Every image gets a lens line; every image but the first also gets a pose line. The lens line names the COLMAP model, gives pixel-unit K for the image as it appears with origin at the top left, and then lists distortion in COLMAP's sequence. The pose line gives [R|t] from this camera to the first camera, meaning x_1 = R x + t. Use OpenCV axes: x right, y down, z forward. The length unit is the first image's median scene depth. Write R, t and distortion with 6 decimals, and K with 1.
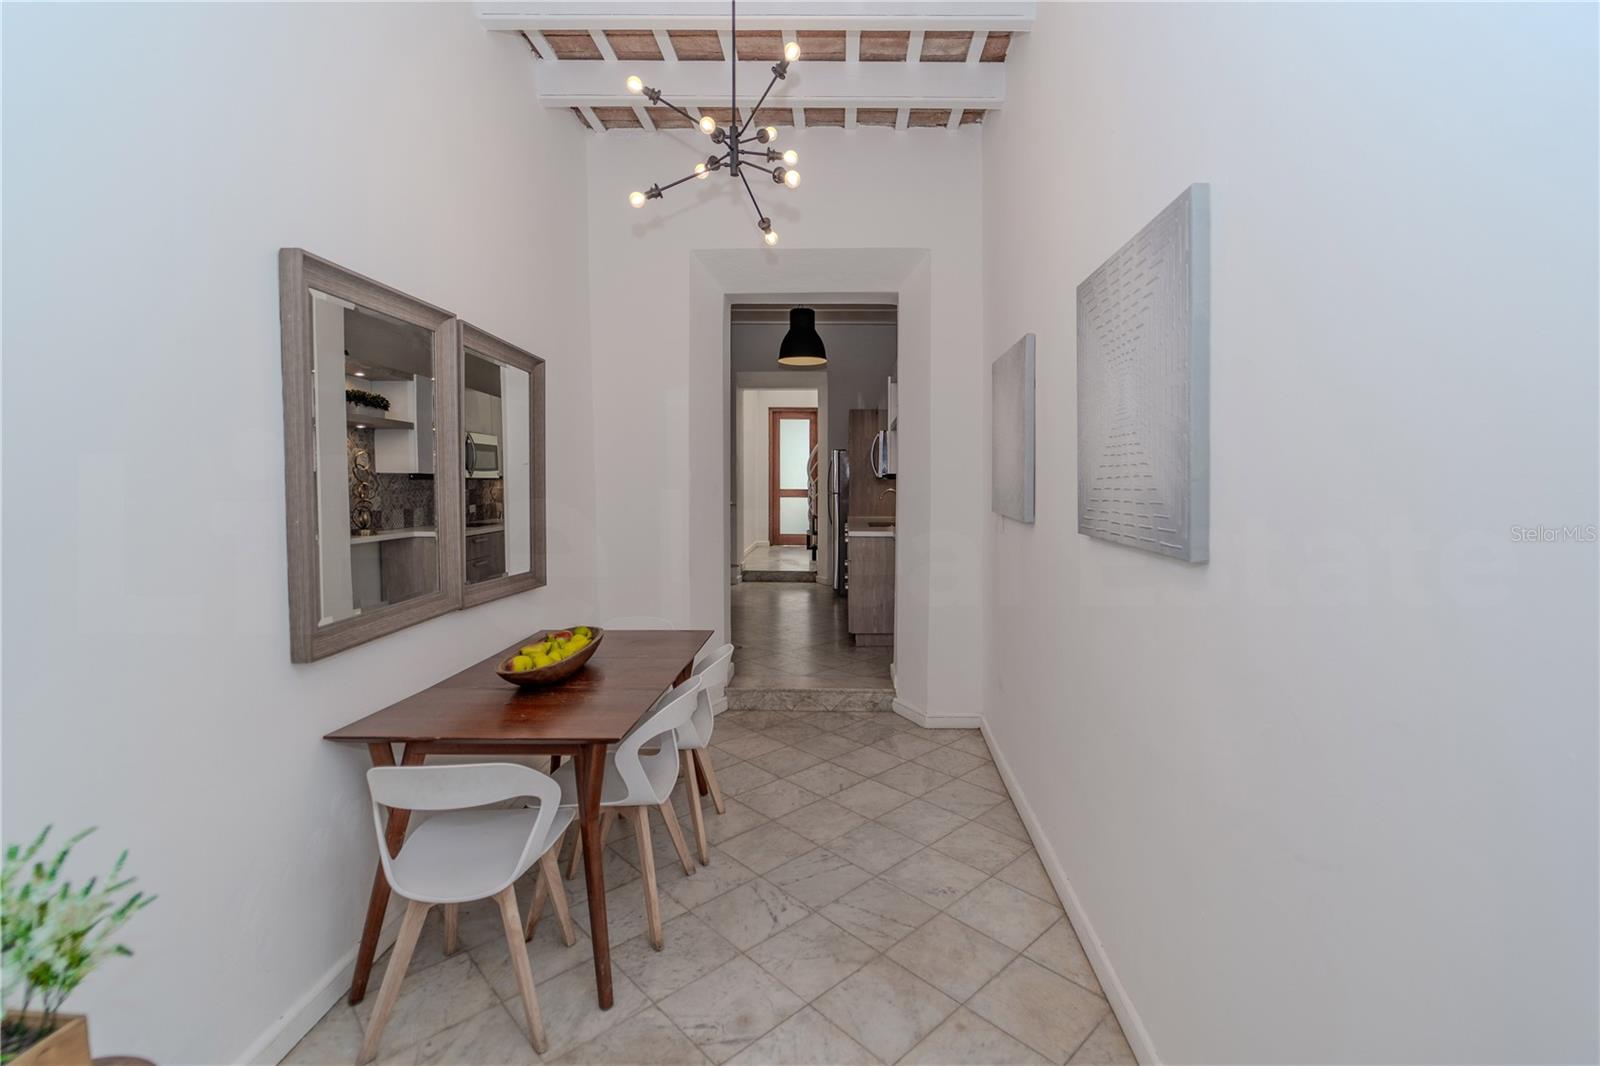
lens RADIAL K [[750.1, 0, 849.2], [0, 750.1, 505.1], [0, 0, 1]] dist [-0.000157, -0.000088]
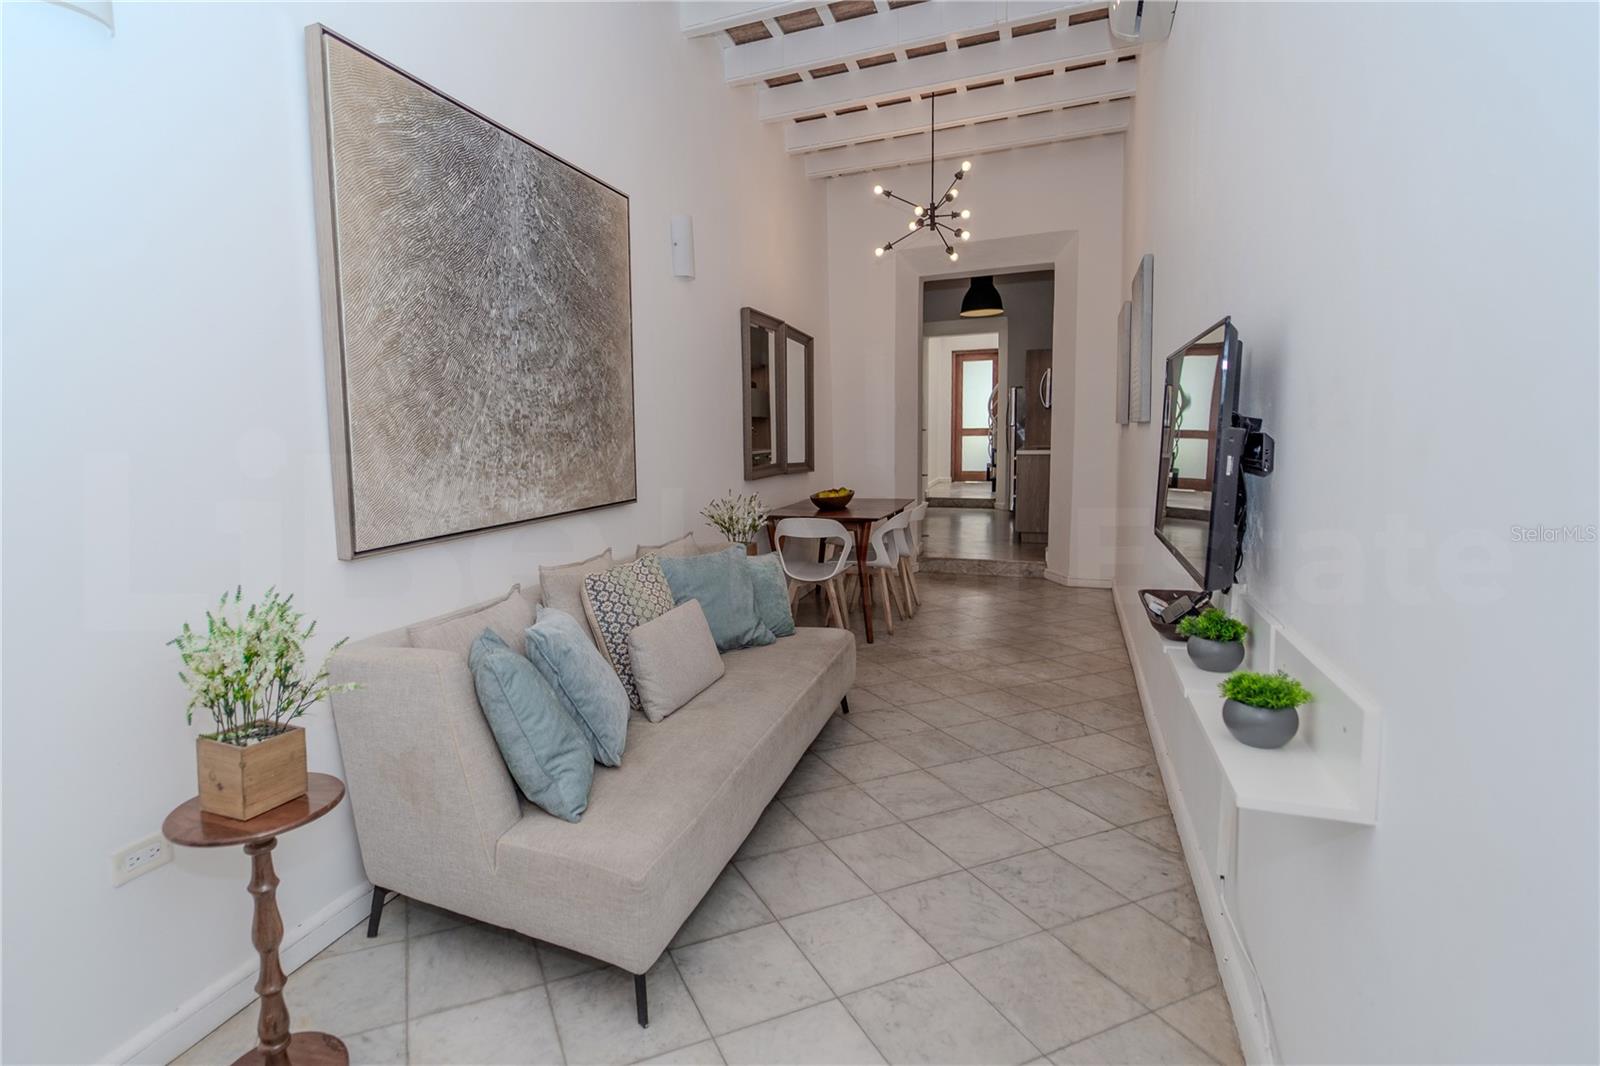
lens RADIAL K [[768.1, 0, 713.7], [0, 768.1, 512.1], [0, 0, 1]] dist [-0.001465, -0.000192]
pose [[0.918655, 0.019372, -0.394585, 0.054730], [0.010425, 0.997261, 0.073231, 0.048755], [0.394922, -0.071388, 0.915937, -0.492338]]
